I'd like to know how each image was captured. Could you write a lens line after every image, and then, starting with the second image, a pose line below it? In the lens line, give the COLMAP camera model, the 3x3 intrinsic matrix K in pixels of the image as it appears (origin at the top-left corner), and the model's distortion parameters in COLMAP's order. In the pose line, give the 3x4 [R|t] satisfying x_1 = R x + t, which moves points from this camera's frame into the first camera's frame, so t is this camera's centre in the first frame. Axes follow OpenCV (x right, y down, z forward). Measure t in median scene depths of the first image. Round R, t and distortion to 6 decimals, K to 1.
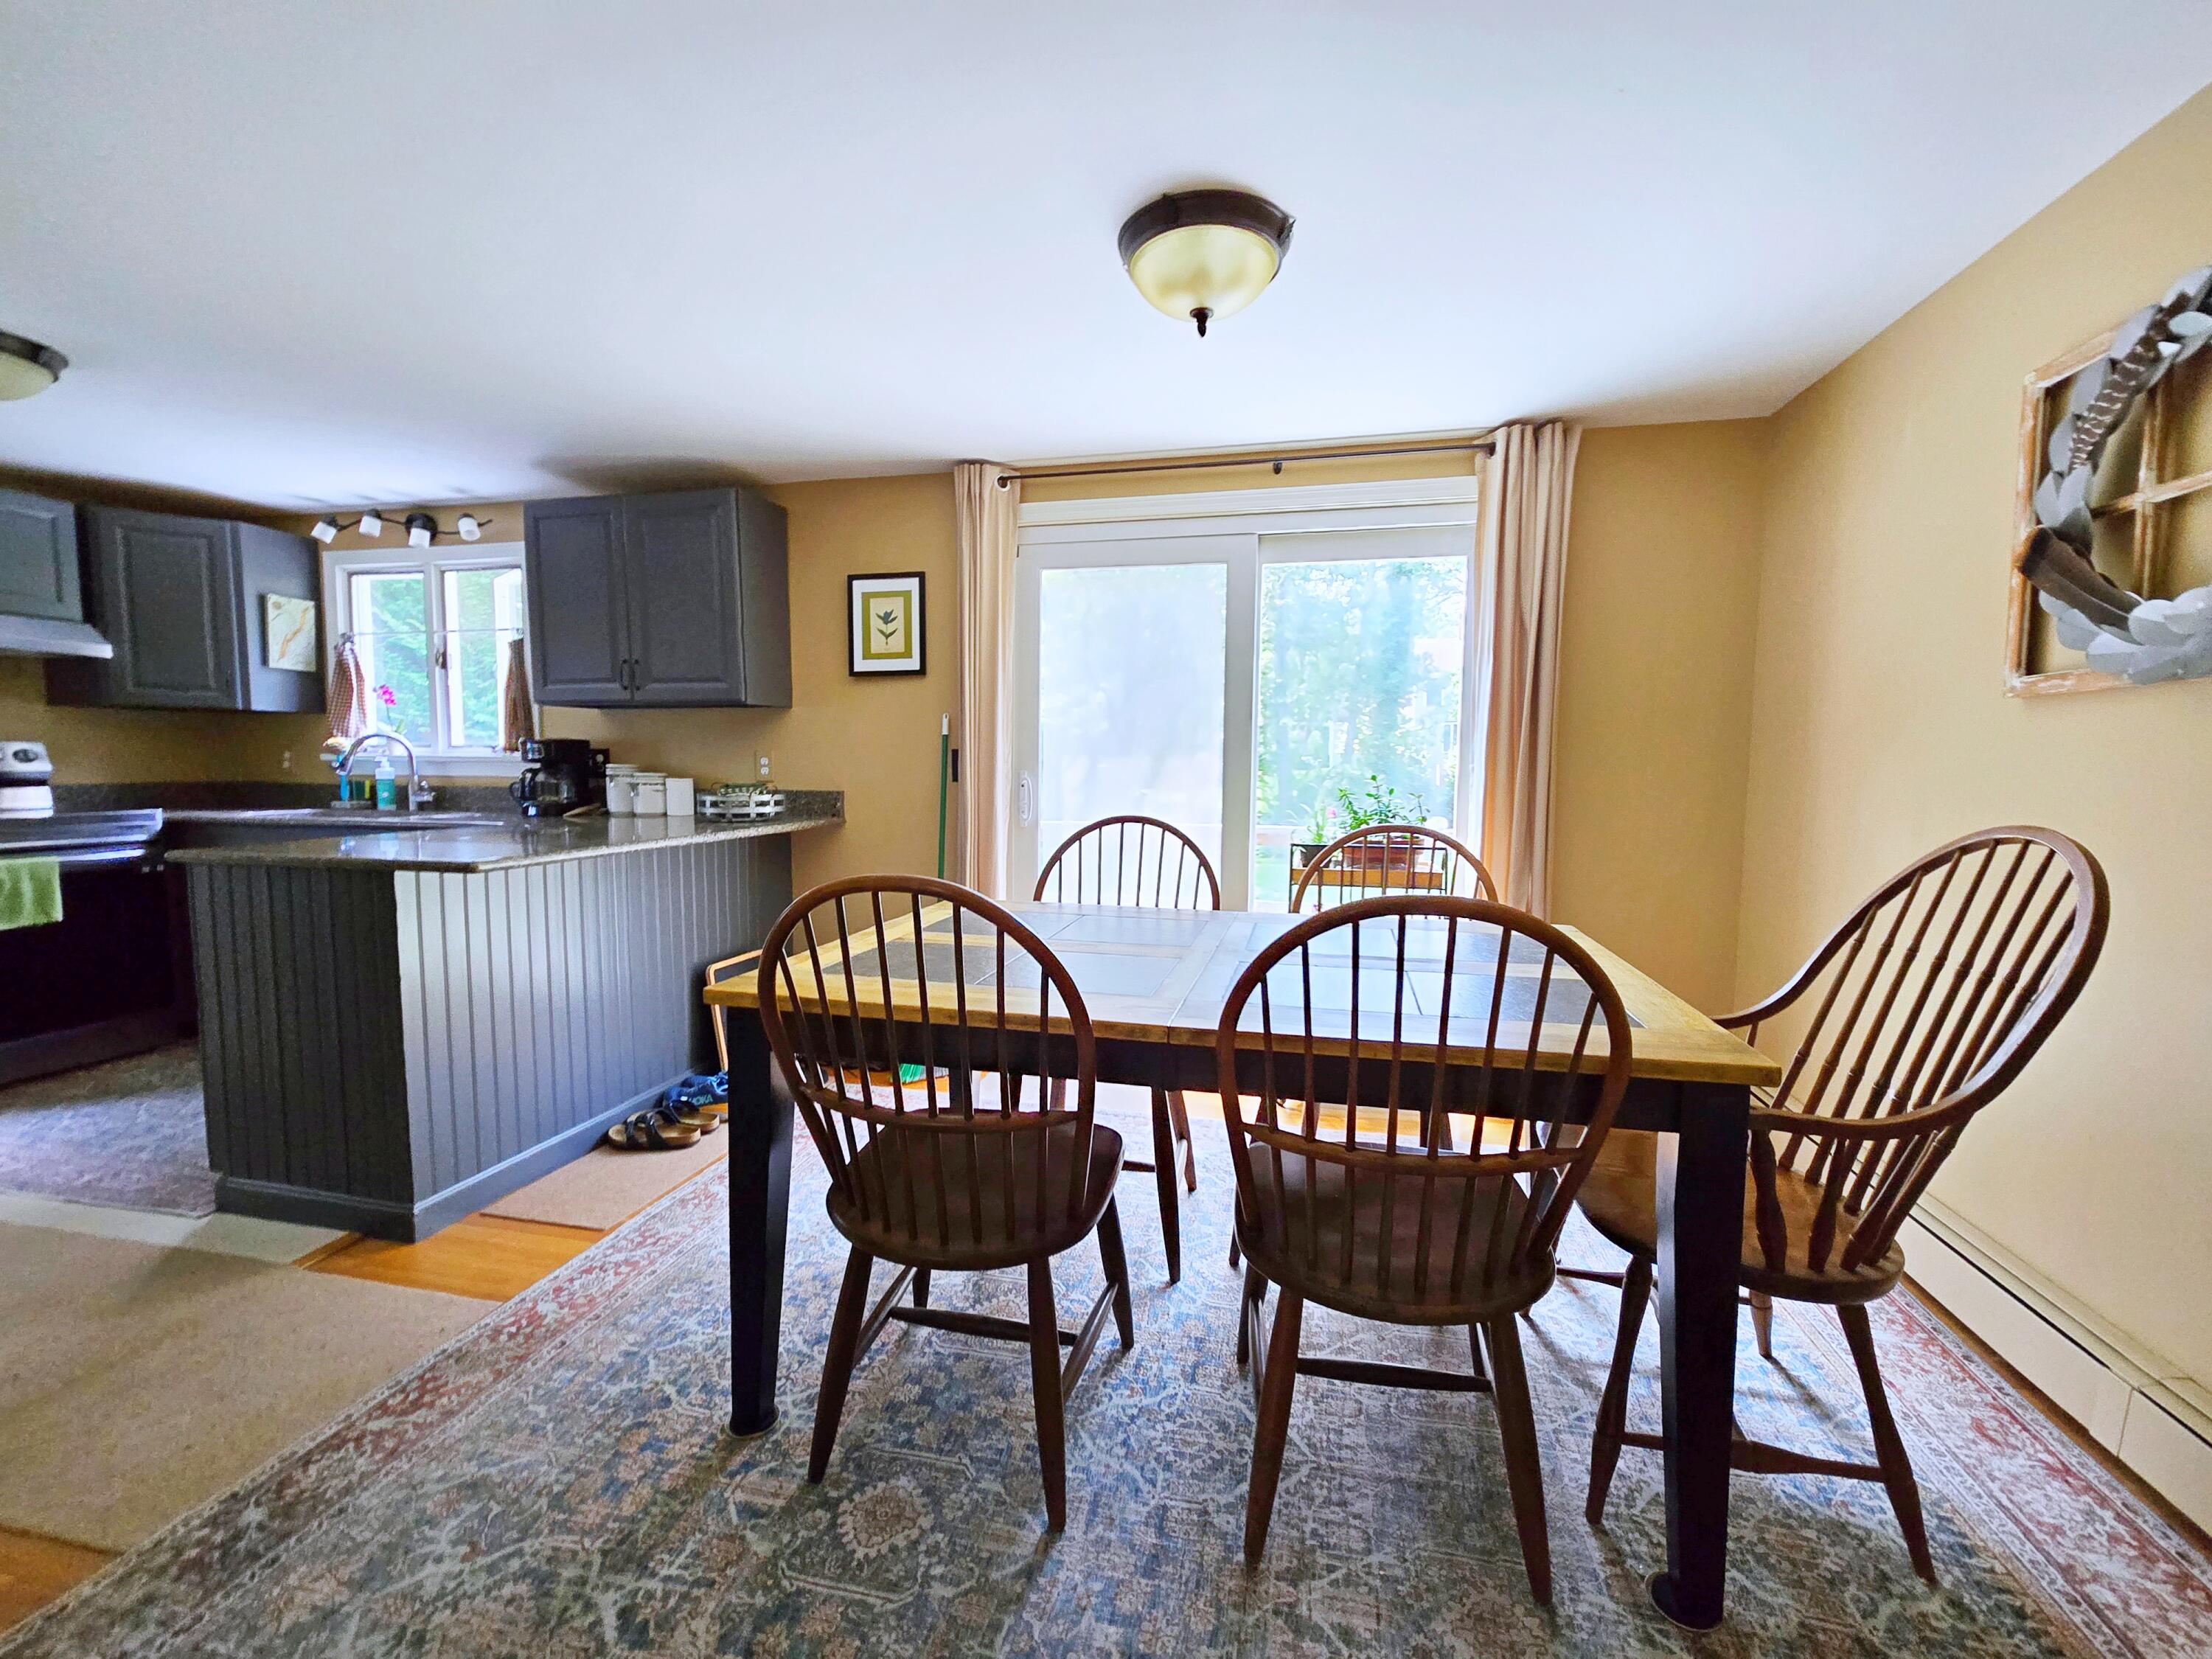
lens RADIAL K [[908.2, 0, 1115.3], [0, 908.2, 818.9], [0, 0, 1]] dist [-0.000960, 0.000238]
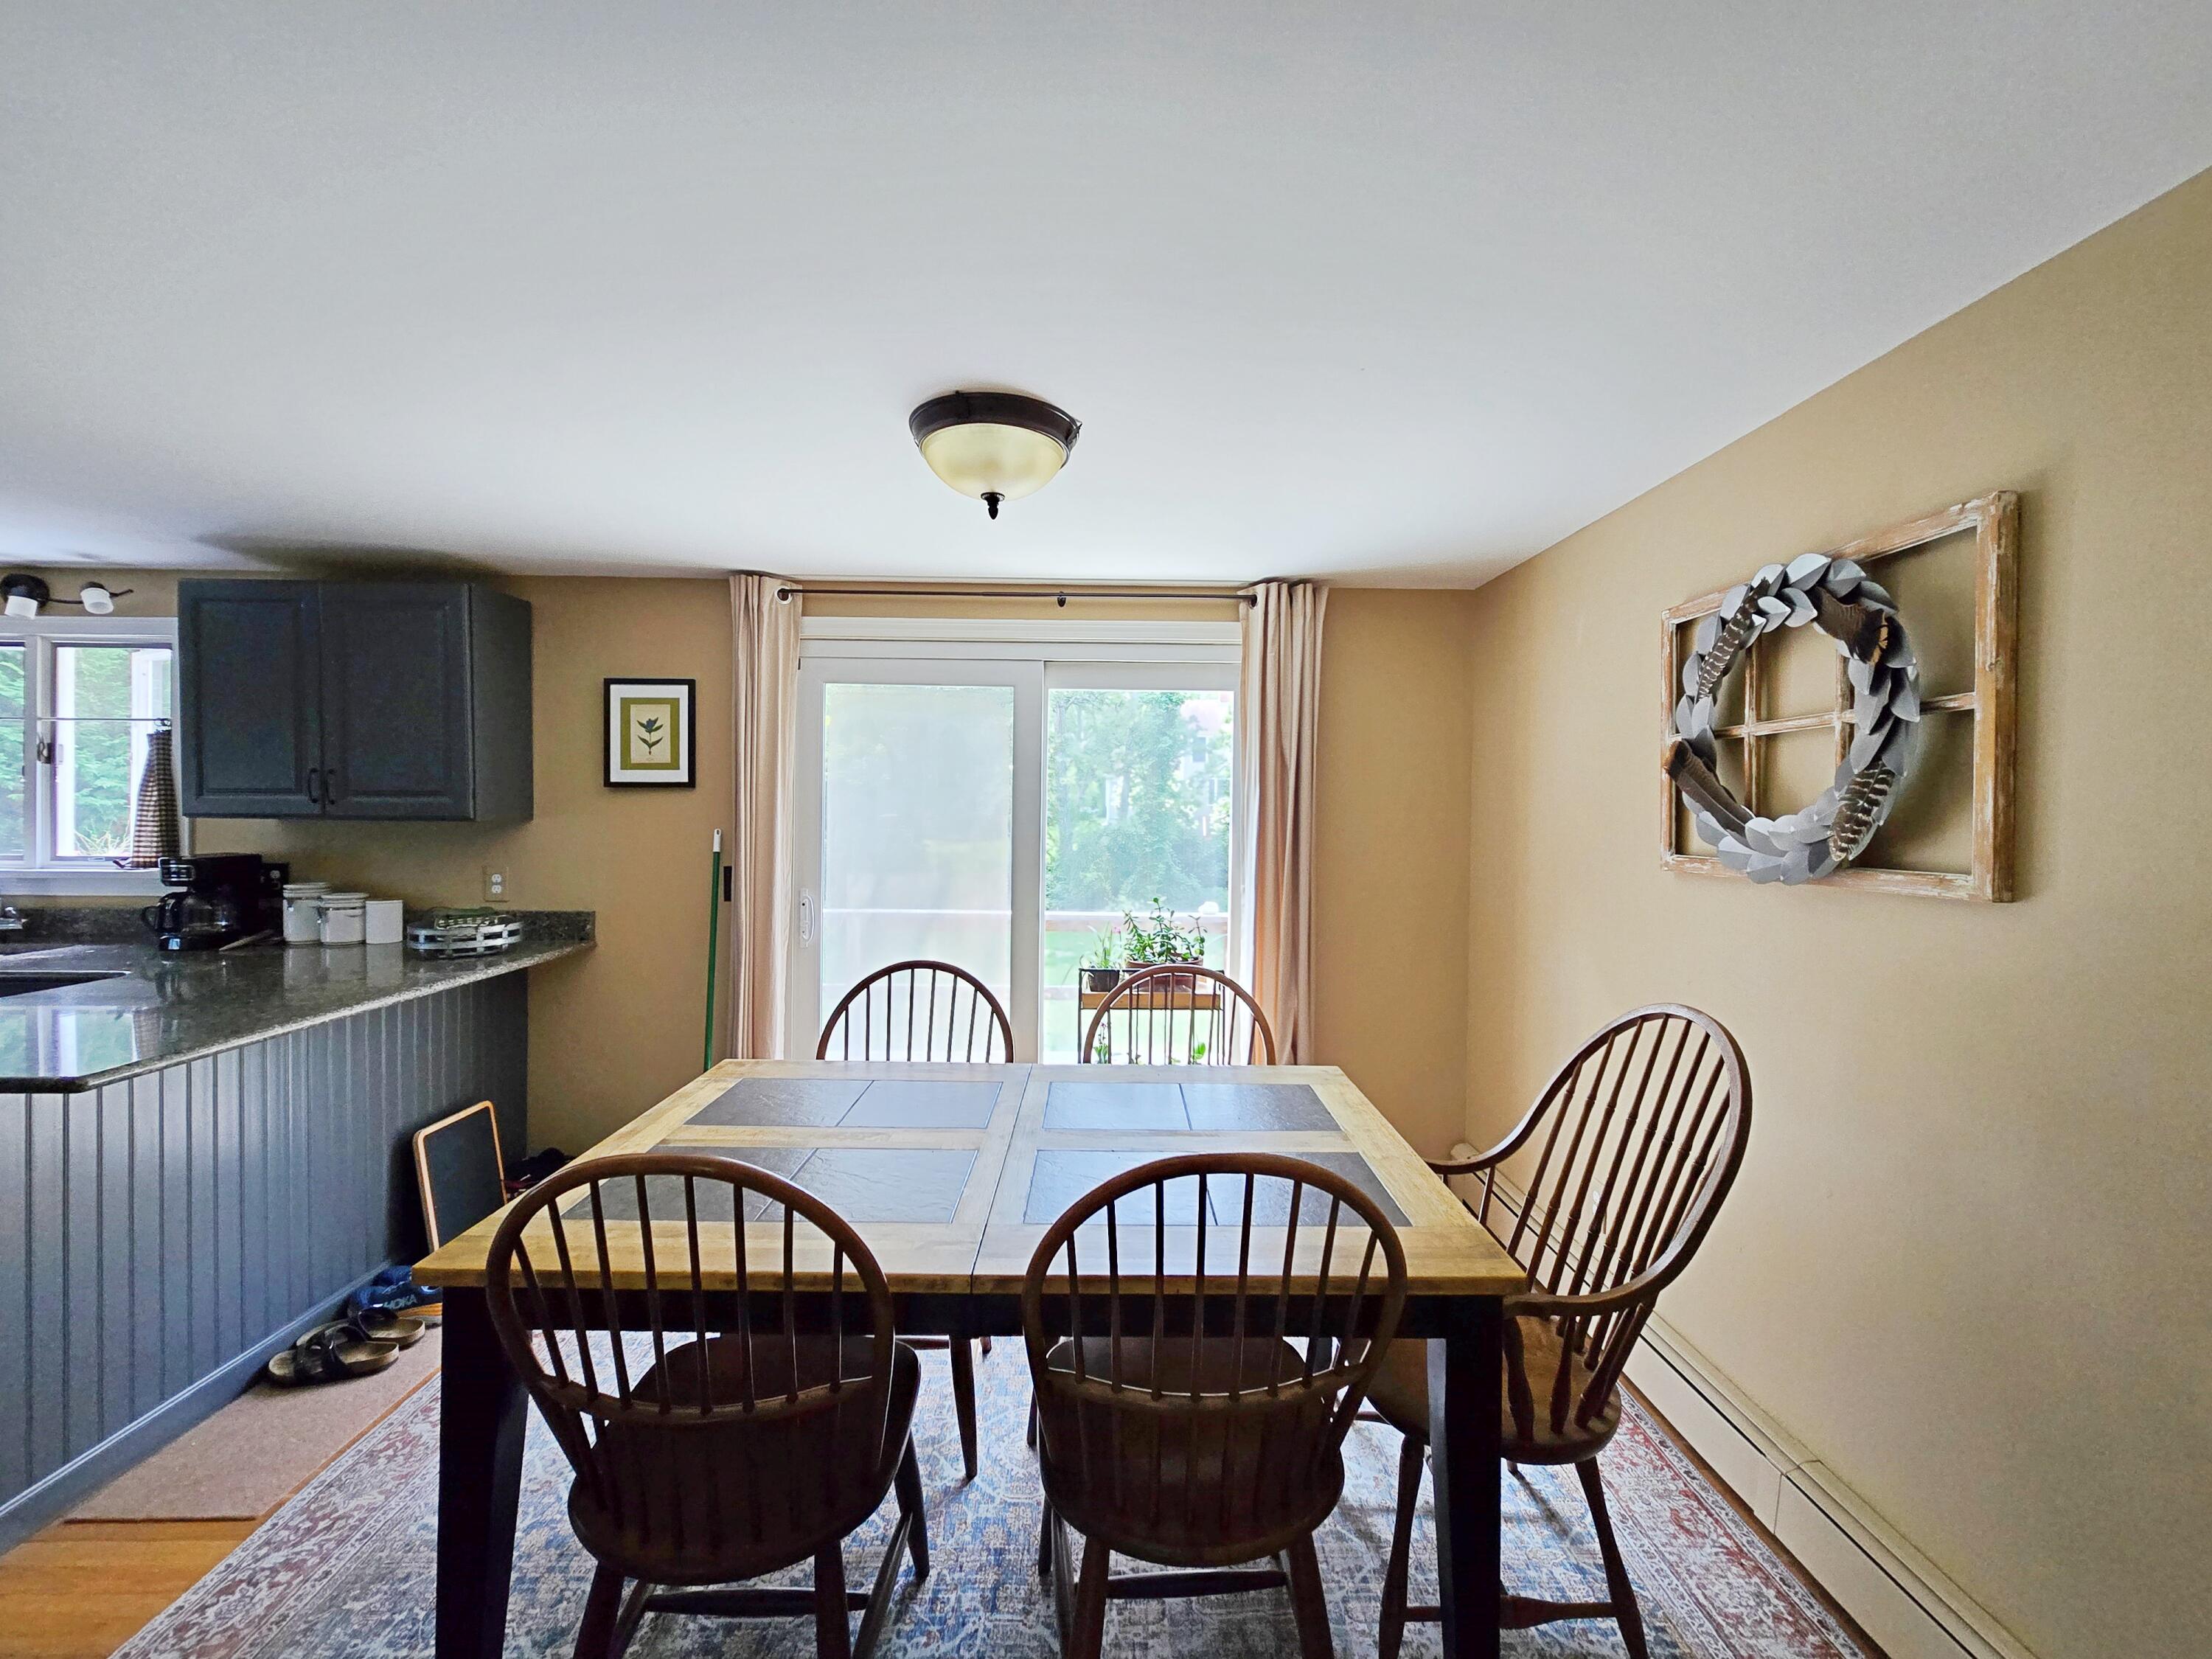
lens RADIAL K [[888.3, 0, 1114.3], [0, 888.3, 823.2], [0, 0, 1]] dist [0.001244, 0.000020]
pose [[0.971197, 0.000905, 0.238277, -0.011061], [0.013480, 0.998183, -0.058735, -0.112896], [-0.237897, 0.060255, 0.969420, 0.013816]]
